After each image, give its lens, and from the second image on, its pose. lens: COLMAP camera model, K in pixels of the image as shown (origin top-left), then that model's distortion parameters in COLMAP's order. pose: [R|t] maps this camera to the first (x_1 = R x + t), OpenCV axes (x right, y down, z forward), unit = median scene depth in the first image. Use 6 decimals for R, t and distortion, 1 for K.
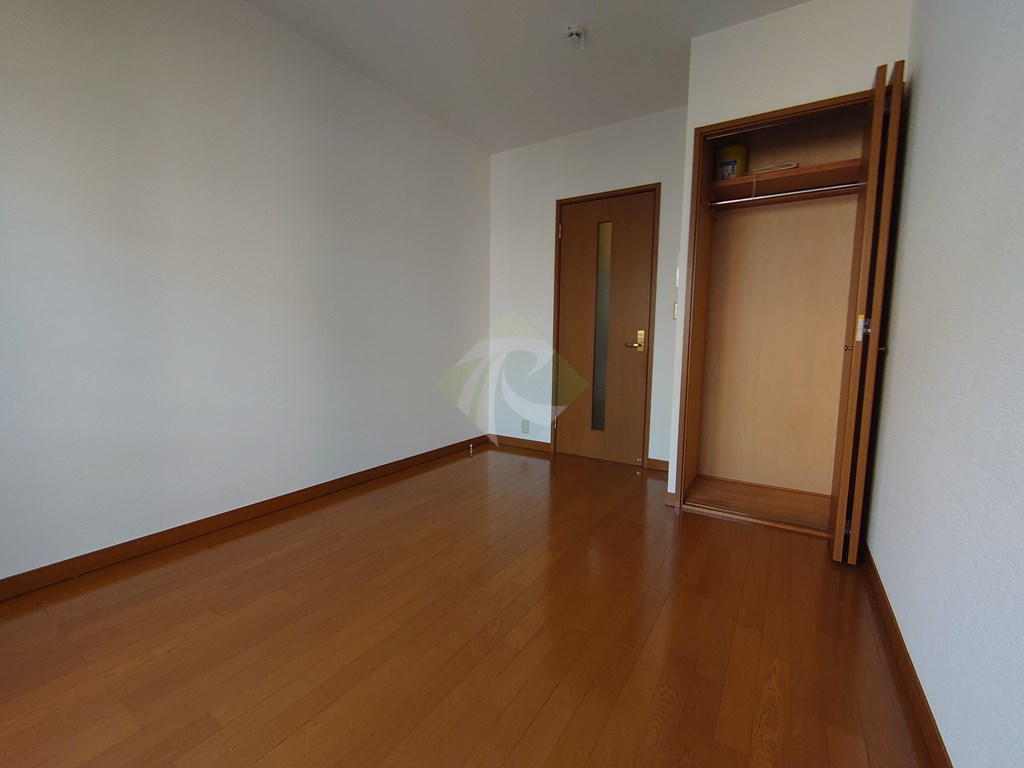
lens RADIAL K [[439.3, 0, 515.4], [0, 439.3, 381.9], [0, 0, 1]] dist [-0.002315, -0.000907]
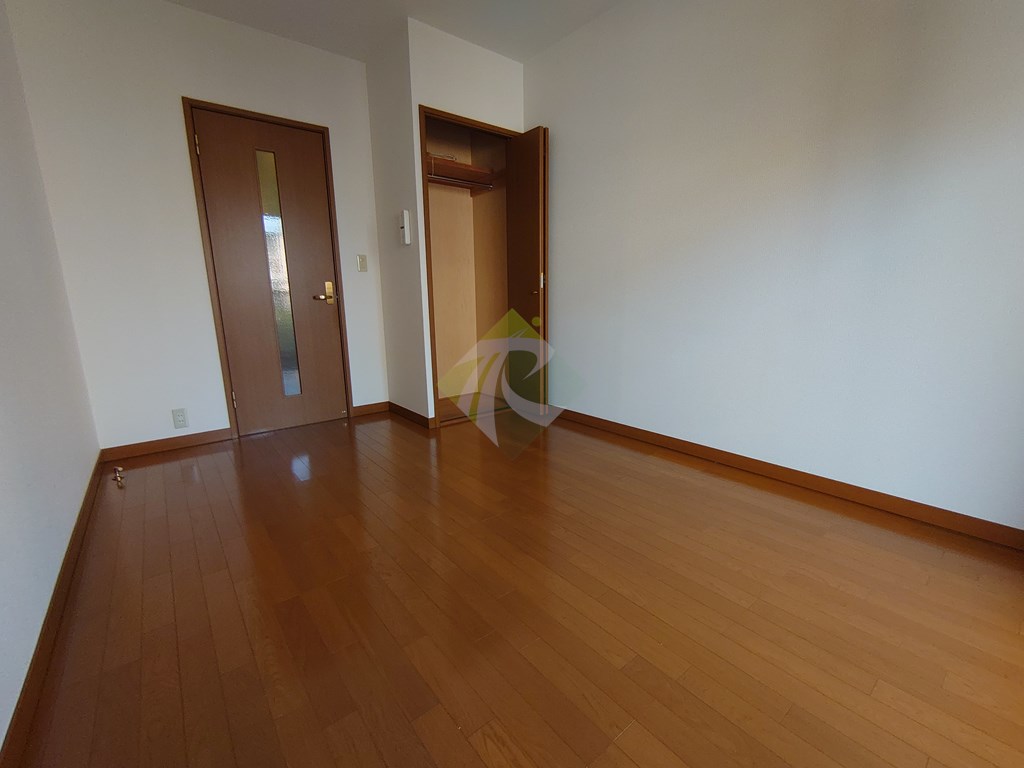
lens RADIAL K [[439.3, 0, 515.4], [0, 439.3, 381.9], [0, 0, 1]] dist [-0.002315, -0.000907]
pose [[0.322441, -0.213305, 0.922243, -0.649042], [0.109649, 0.976138, 0.187434, -0.044443], [-0.940217, 0.040686, 0.338136, 0.348906]]
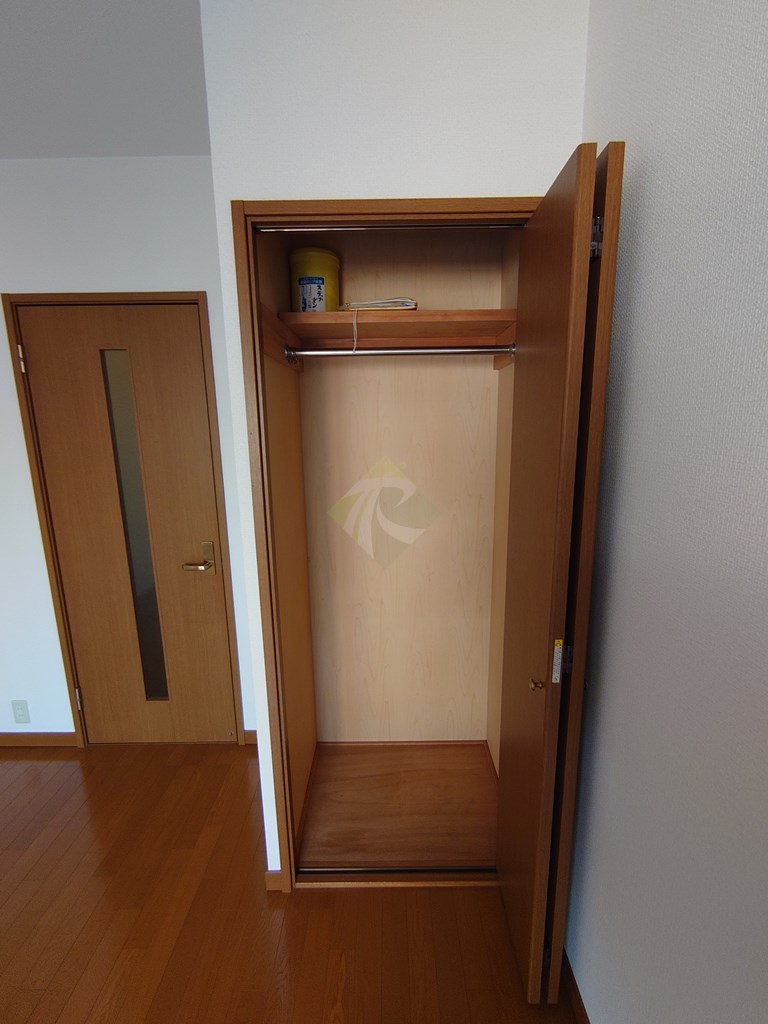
lens RADIAL K [[429.7, 0, 389.3], [0, 429.7, 500.6], [0, 0, 1]] dist [0.000519, 0.000191]
pose [[0.843953, -0.127484, 0.521048, 0.240461], [0.080633, 0.990462, 0.111732, -0.266717], [-0.530322, -0.052283, 0.846183, 0.450343]]
